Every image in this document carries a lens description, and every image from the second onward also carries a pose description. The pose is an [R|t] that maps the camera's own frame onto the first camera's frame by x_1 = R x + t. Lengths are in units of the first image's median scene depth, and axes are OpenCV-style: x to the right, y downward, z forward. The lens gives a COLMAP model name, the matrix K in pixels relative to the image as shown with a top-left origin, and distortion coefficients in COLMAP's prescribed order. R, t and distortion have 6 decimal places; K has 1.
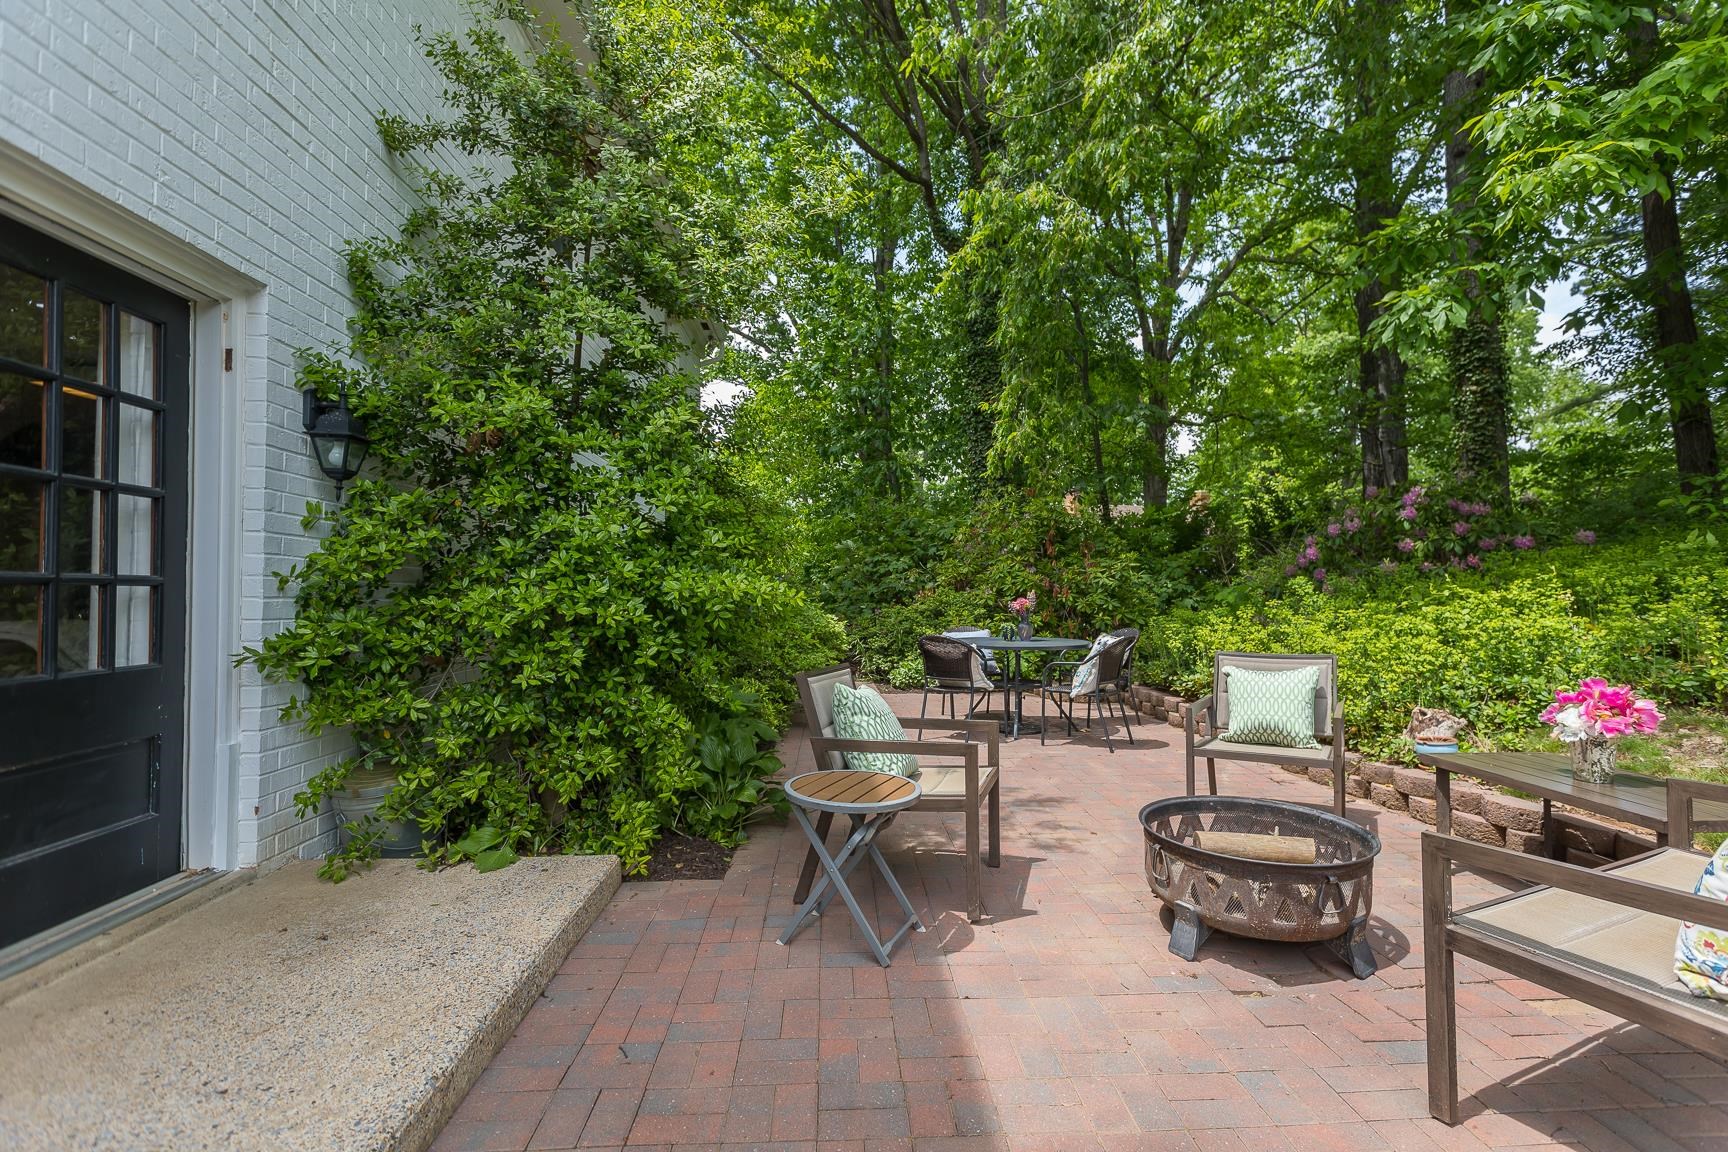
lens RADIAL K [[835.4, 0, 879.1], [0, 835.4, 580.5], [0, 0, 1]] dist [0.015556, 0.001573]
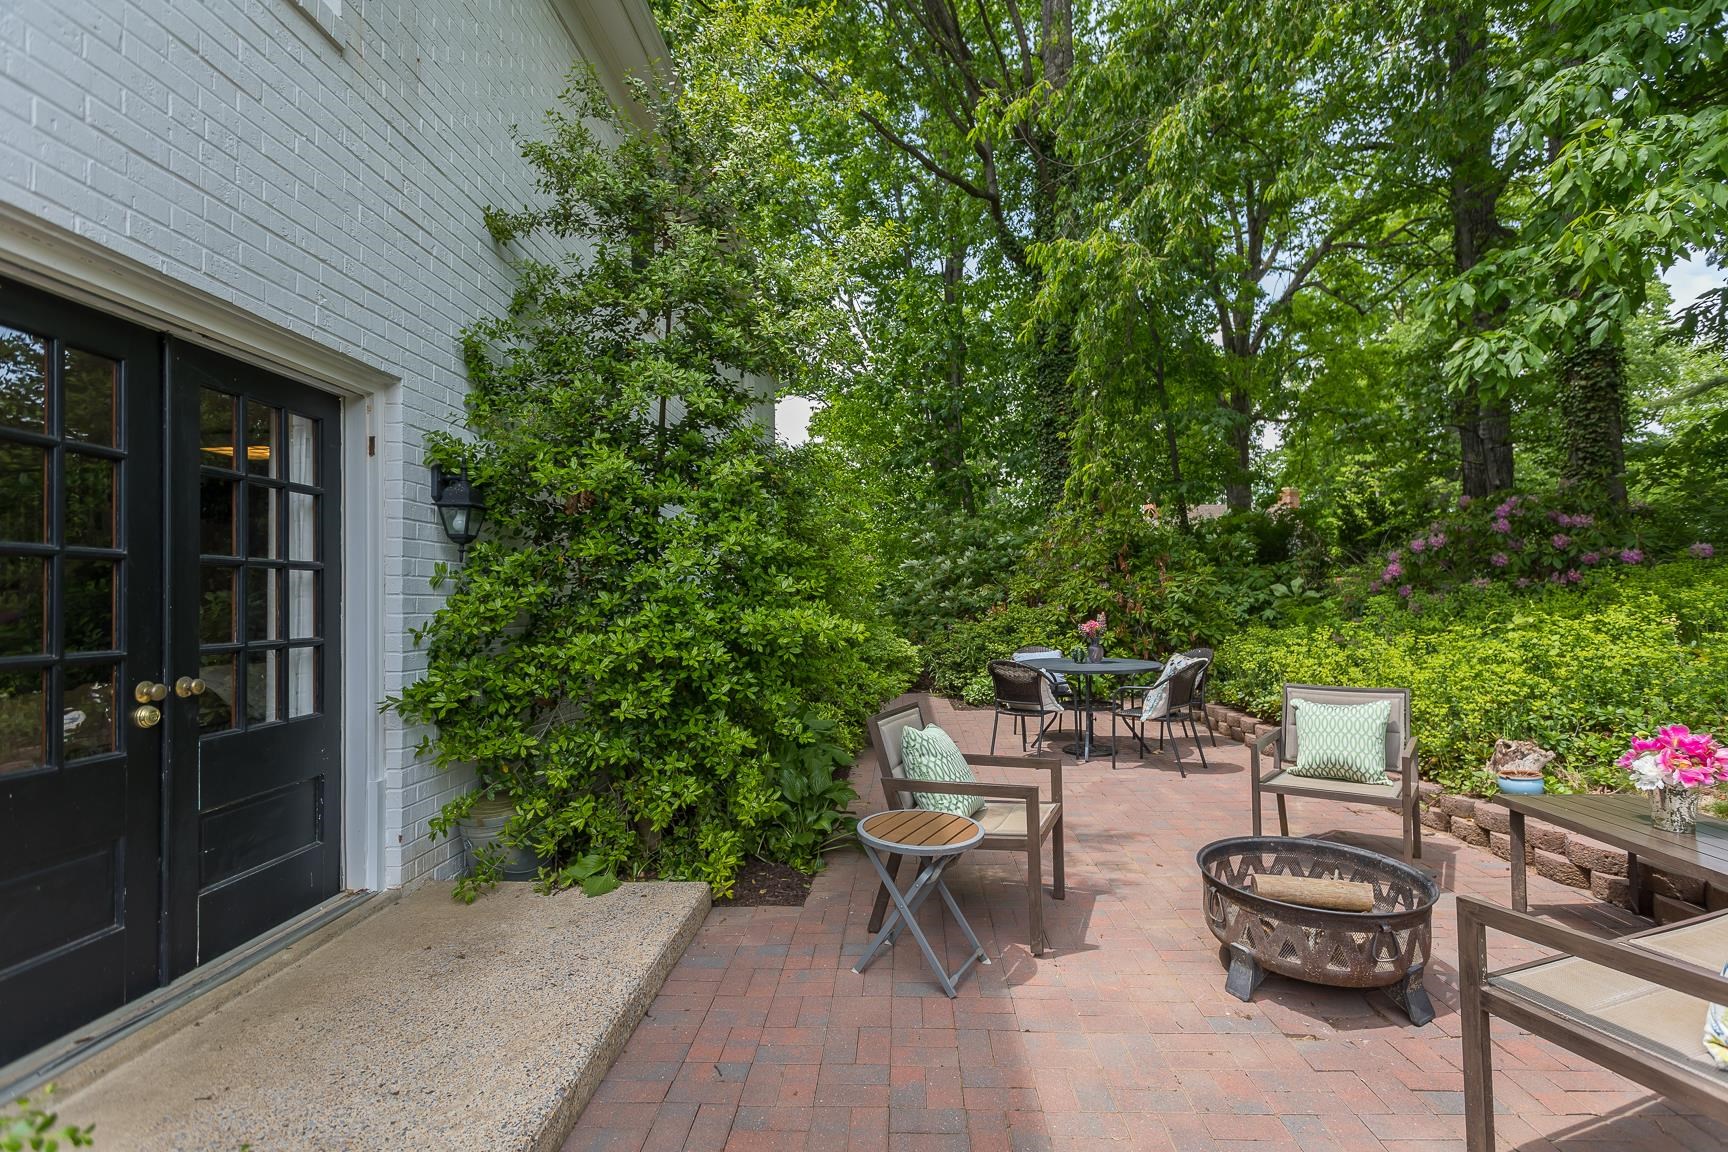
lens RADIAL K [[835.4, 0, 873.4], [0, 835.4, 585.7], [0, 0, 1]] dist [0.015556, 0.001573]
pose [[0.995228, -0.015518, -0.096336, 0.013252], [0.015677, 0.999877, 0.000900, -0.051081], [0.096310, -0.002406, 0.995348, -0.059504]]
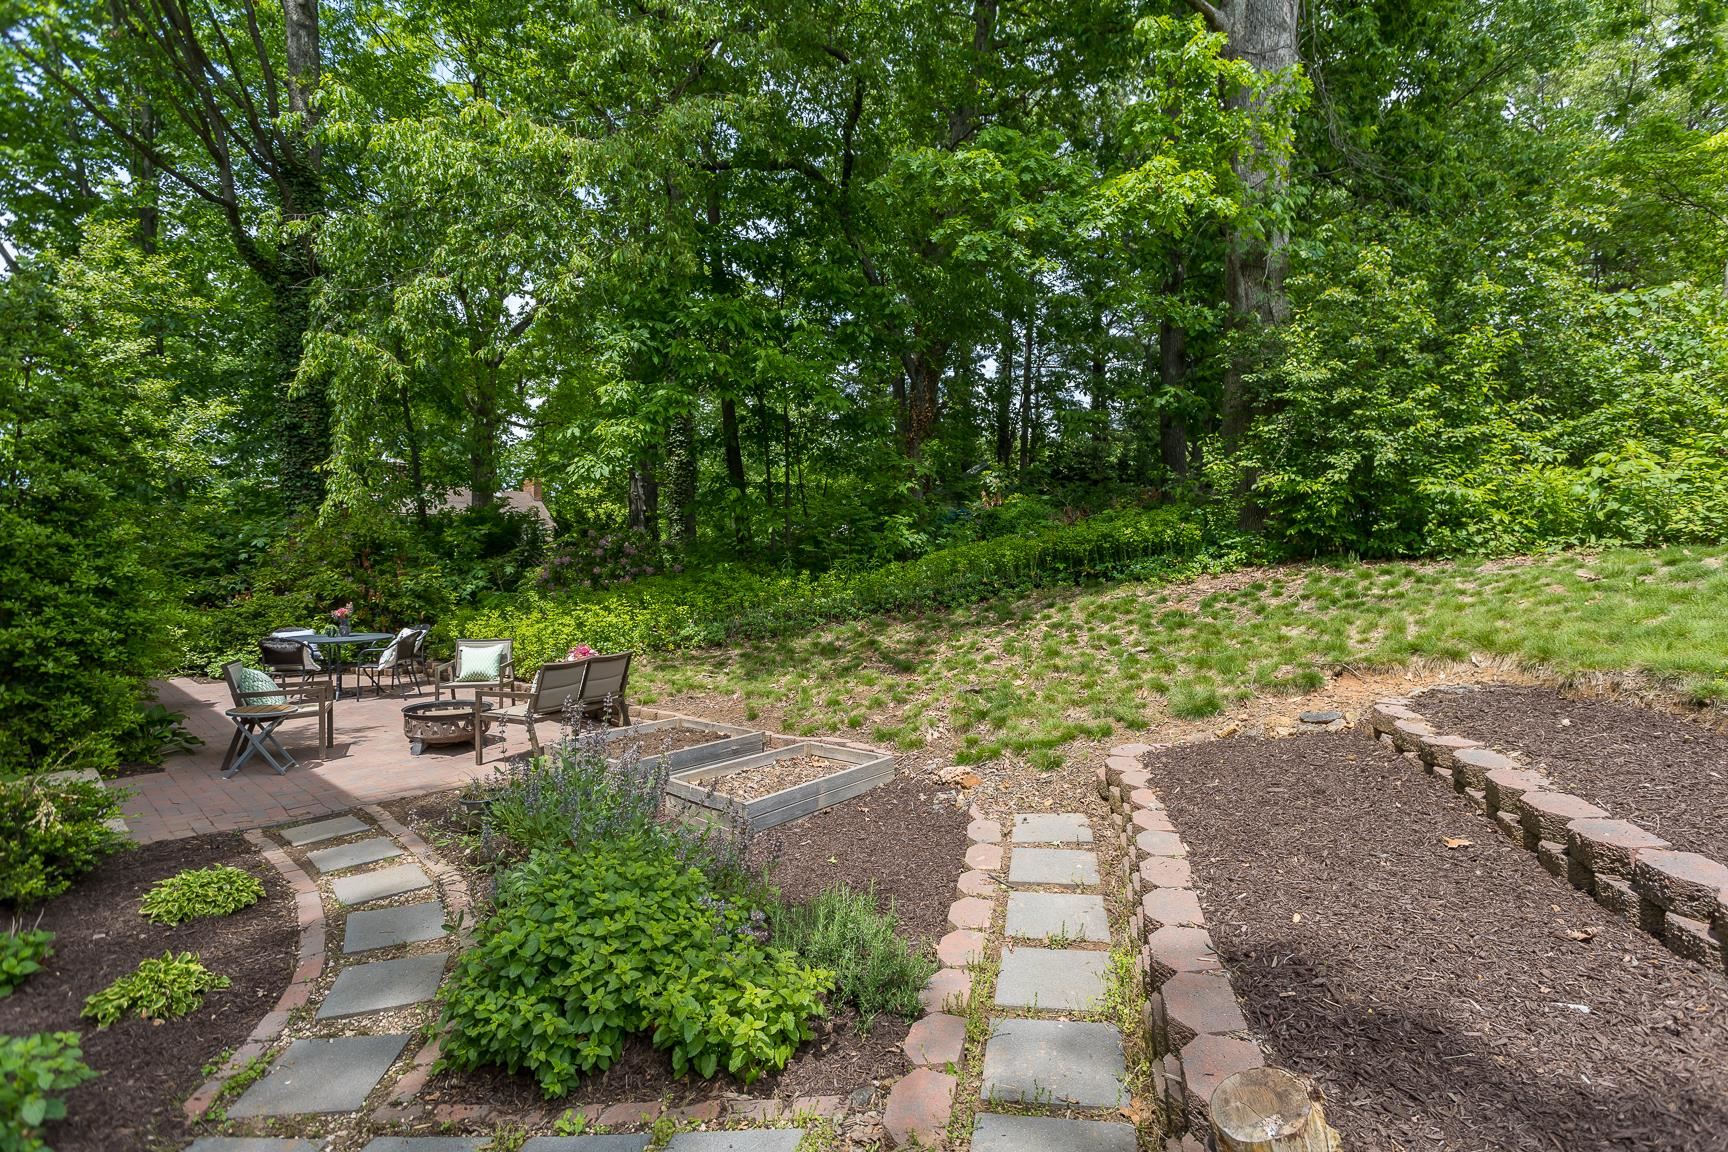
lens RADIAL K [[835.4, 0, 879.1], [0, 835.4, 573.0], [0, 0, 1]] dist [0.015556, 0.001573]
pose [[0.734798, -0.001883, 0.678284, -0.280058], [-0.011835, 0.999808, 0.015597, -0.148966], [-0.678183, -0.019488, 0.734635, -1.473004]]
